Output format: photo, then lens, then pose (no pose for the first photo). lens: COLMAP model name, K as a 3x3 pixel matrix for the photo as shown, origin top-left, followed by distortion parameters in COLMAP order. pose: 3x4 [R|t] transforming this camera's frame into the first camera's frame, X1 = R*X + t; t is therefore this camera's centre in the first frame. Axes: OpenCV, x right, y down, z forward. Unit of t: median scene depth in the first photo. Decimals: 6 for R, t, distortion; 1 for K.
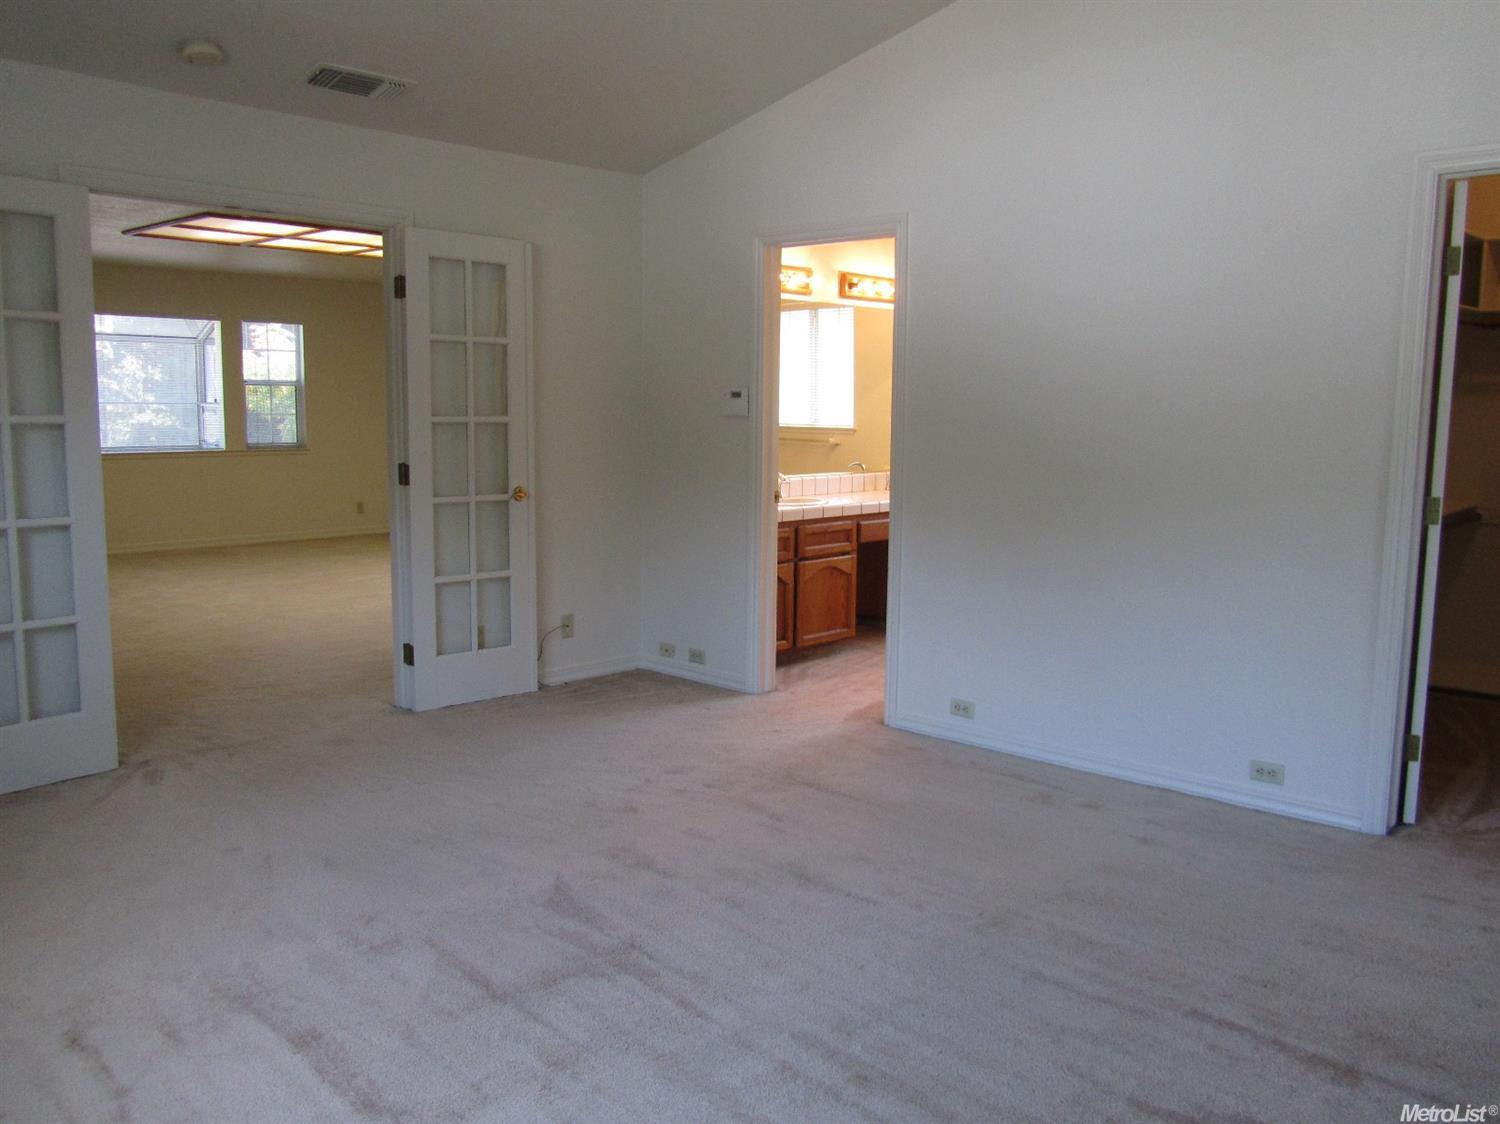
lens RADIAL K [[1239.7, 0, 749.1], [0, 1239.7, 559.8], [0, 0, 1]] dist [-0.041688, 0.011970]
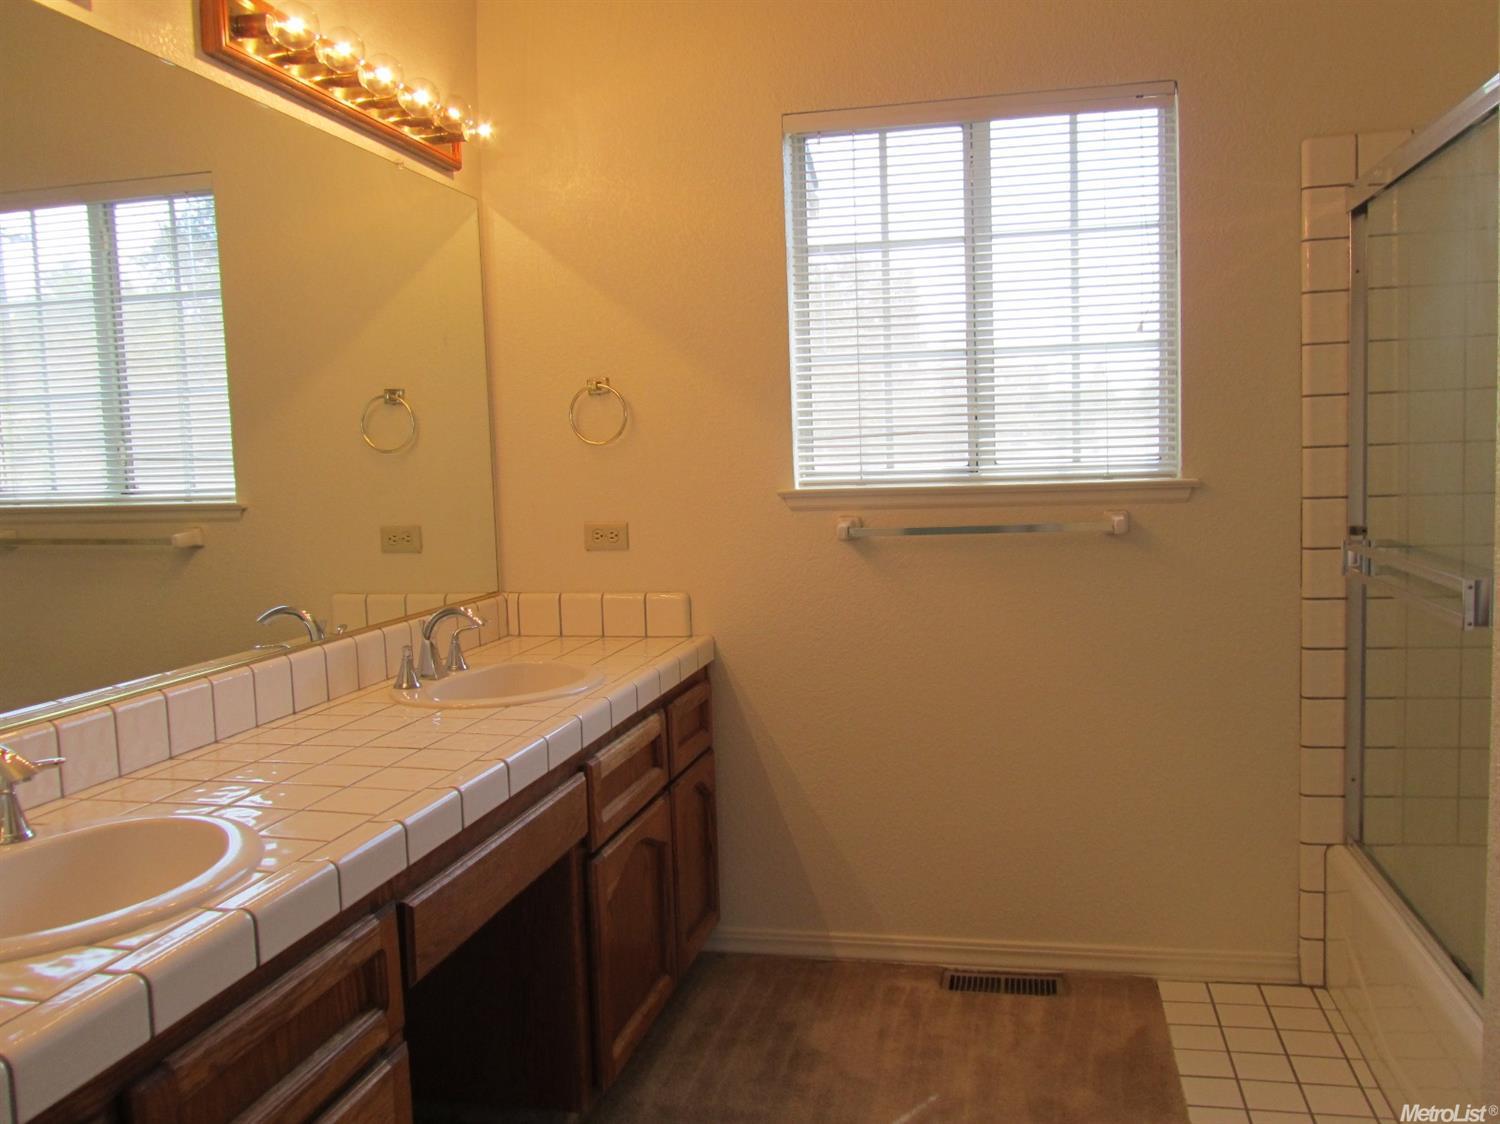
lens RADIAL K [[1239.7, 0, 749.9], [0, 1239.7, 560.8], [0, 0, 1]] dist [-0.041688, 0.011970]
pose [[0.853358, -0.075463, 0.515834, 0.029301], [0.096941, 0.995180, -0.014785, -0.085196], [-0.512232, 0.062623, 0.856561, 0.762241]]
